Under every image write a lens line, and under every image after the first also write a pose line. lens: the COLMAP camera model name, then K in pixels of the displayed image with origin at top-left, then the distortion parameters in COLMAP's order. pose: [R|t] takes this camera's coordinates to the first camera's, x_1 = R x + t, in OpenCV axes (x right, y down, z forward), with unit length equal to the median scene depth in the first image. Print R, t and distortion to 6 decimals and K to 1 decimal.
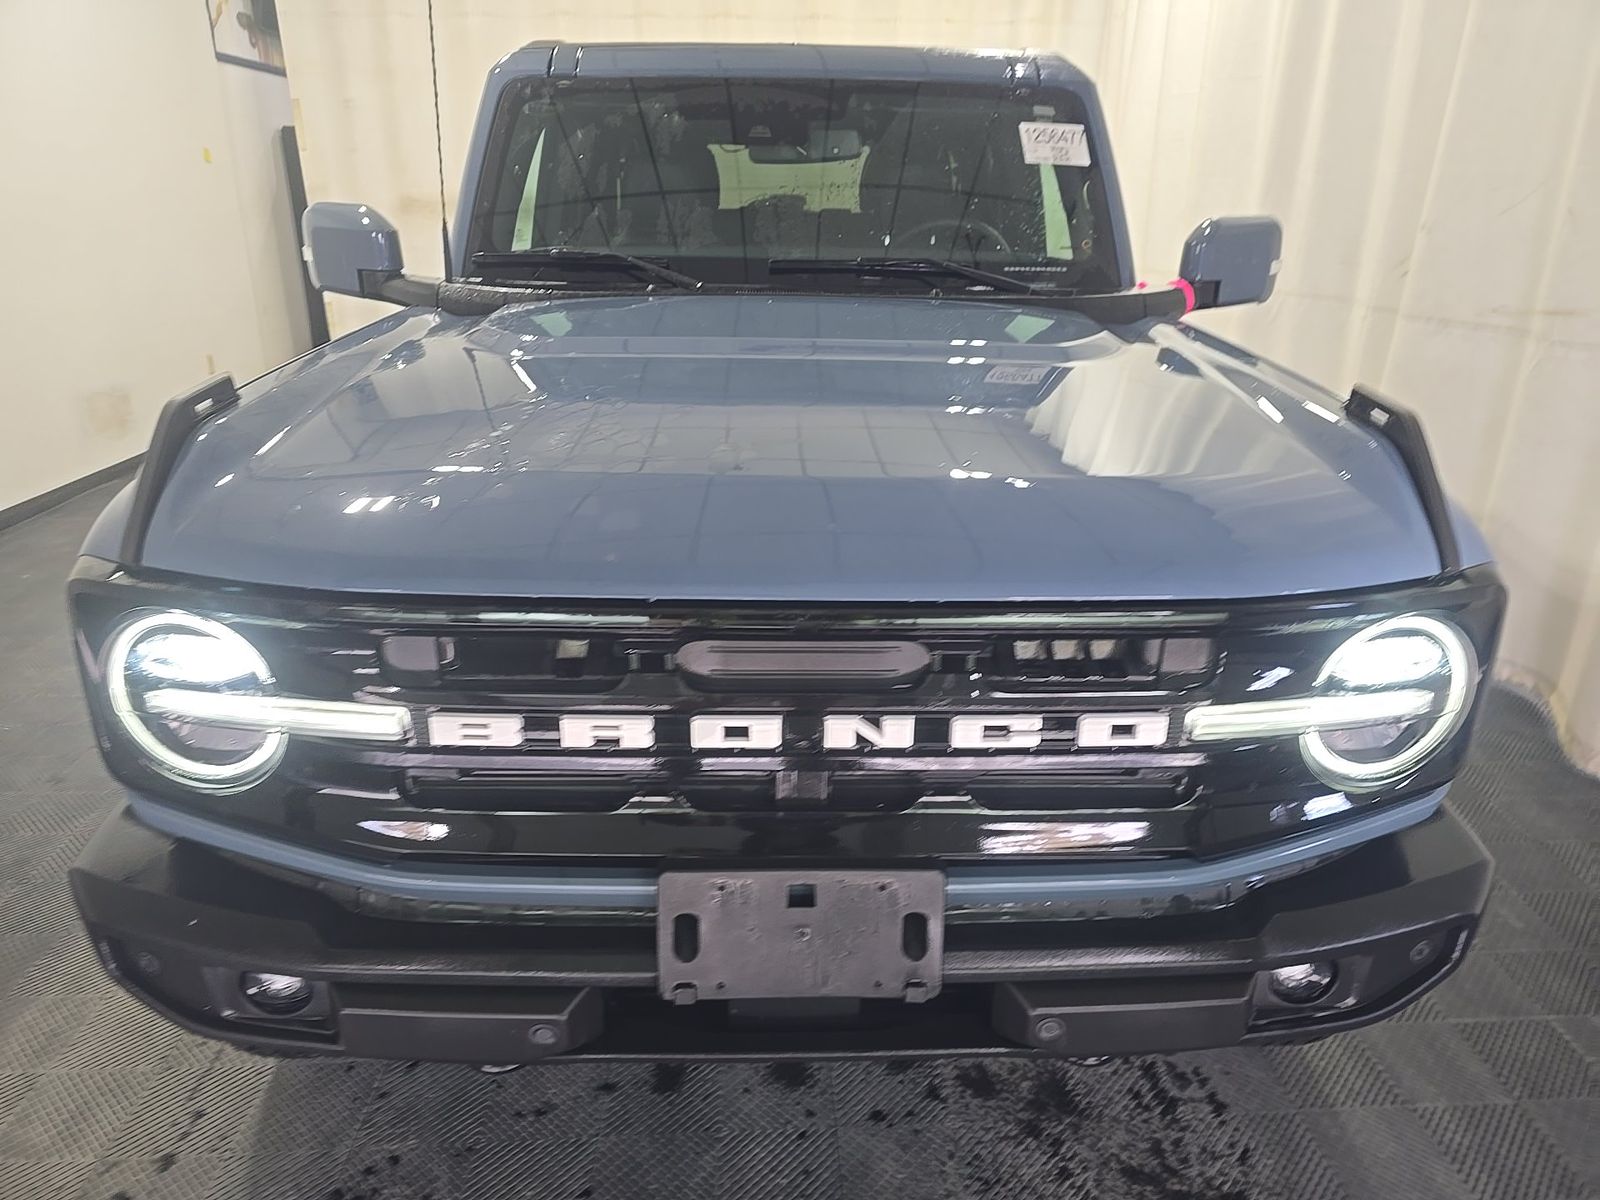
lens RADIAL K [[1085.8, 0, 800.0], [0, 1085.8, 600.0], [0, 0, 1]] dist [0.008127, 0.002318]
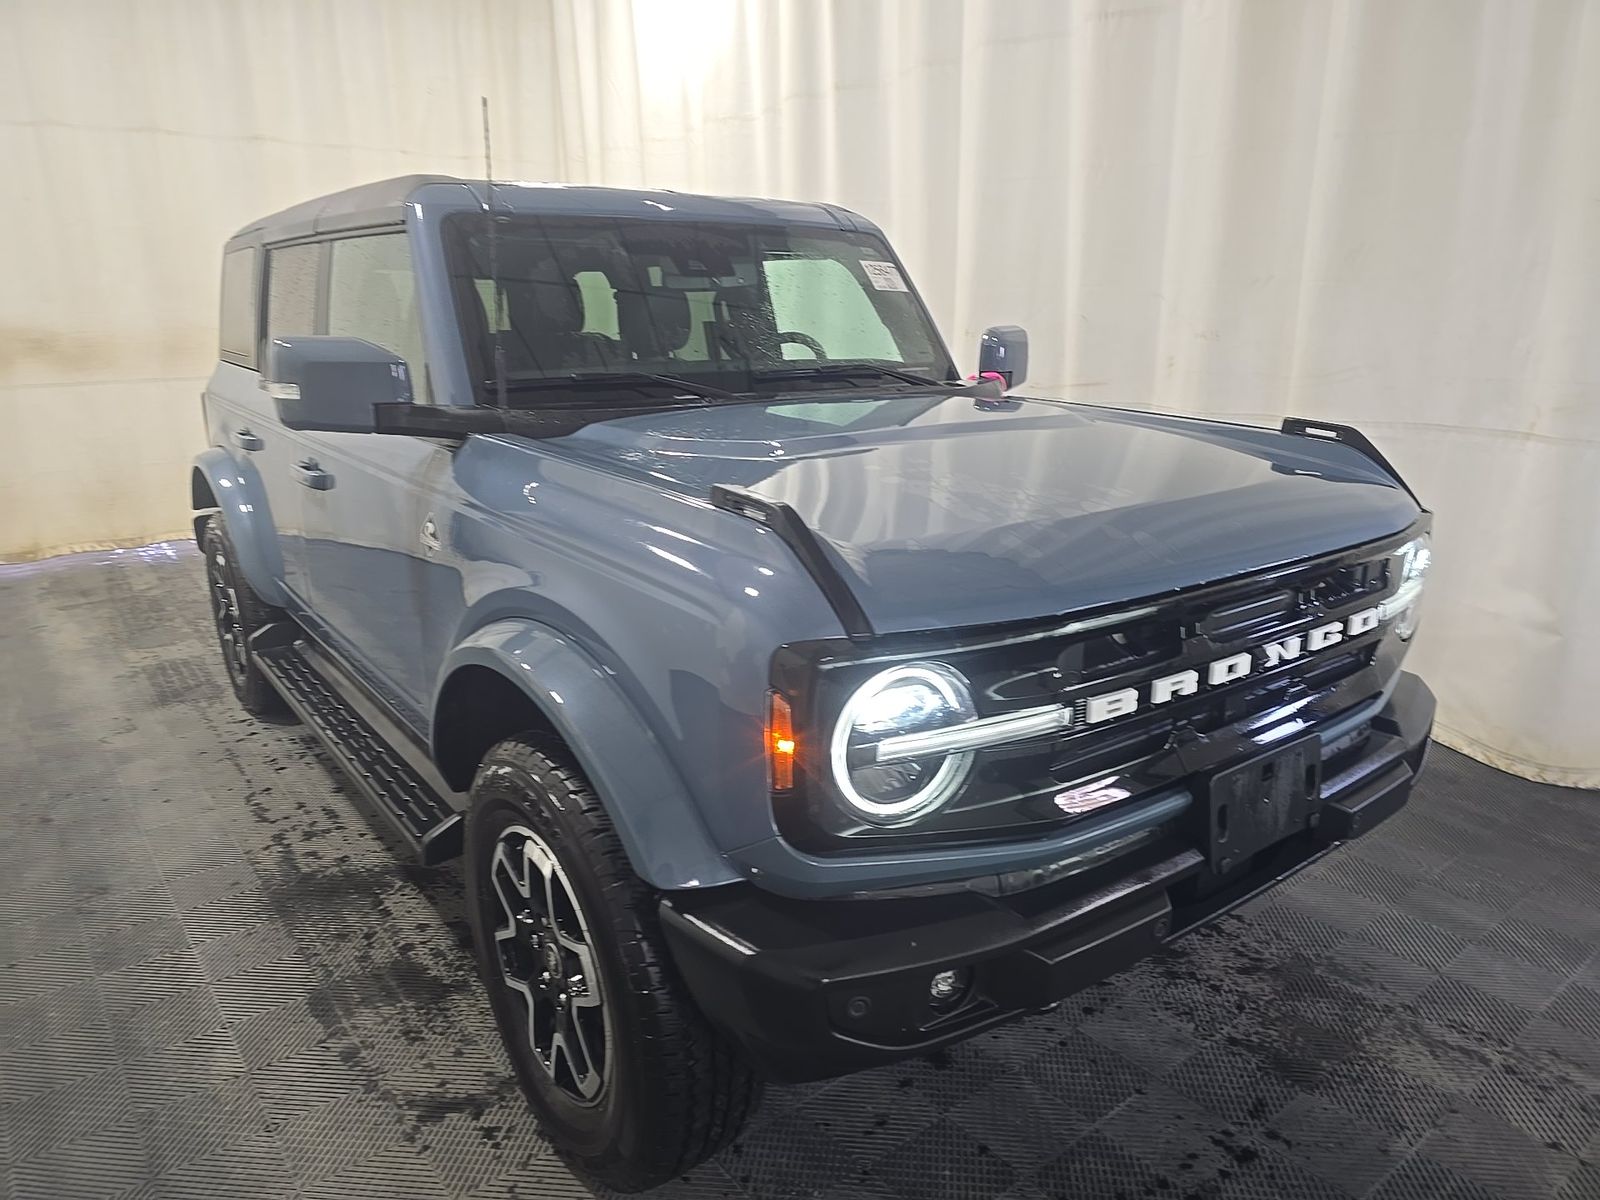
lens RADIAL K [[1085.8, 0, 800.0], [0, 1085.8, 600.0], [0, 0, 1]] dist [0.008127, 0.002318]
pose [[0.816861, -0.165096, 0.552704, -0.650254], [0.218589, 0.975301, -0.031732, -0.023829], [-0.533814, 0.146736, 0.832773, 0.033374]]
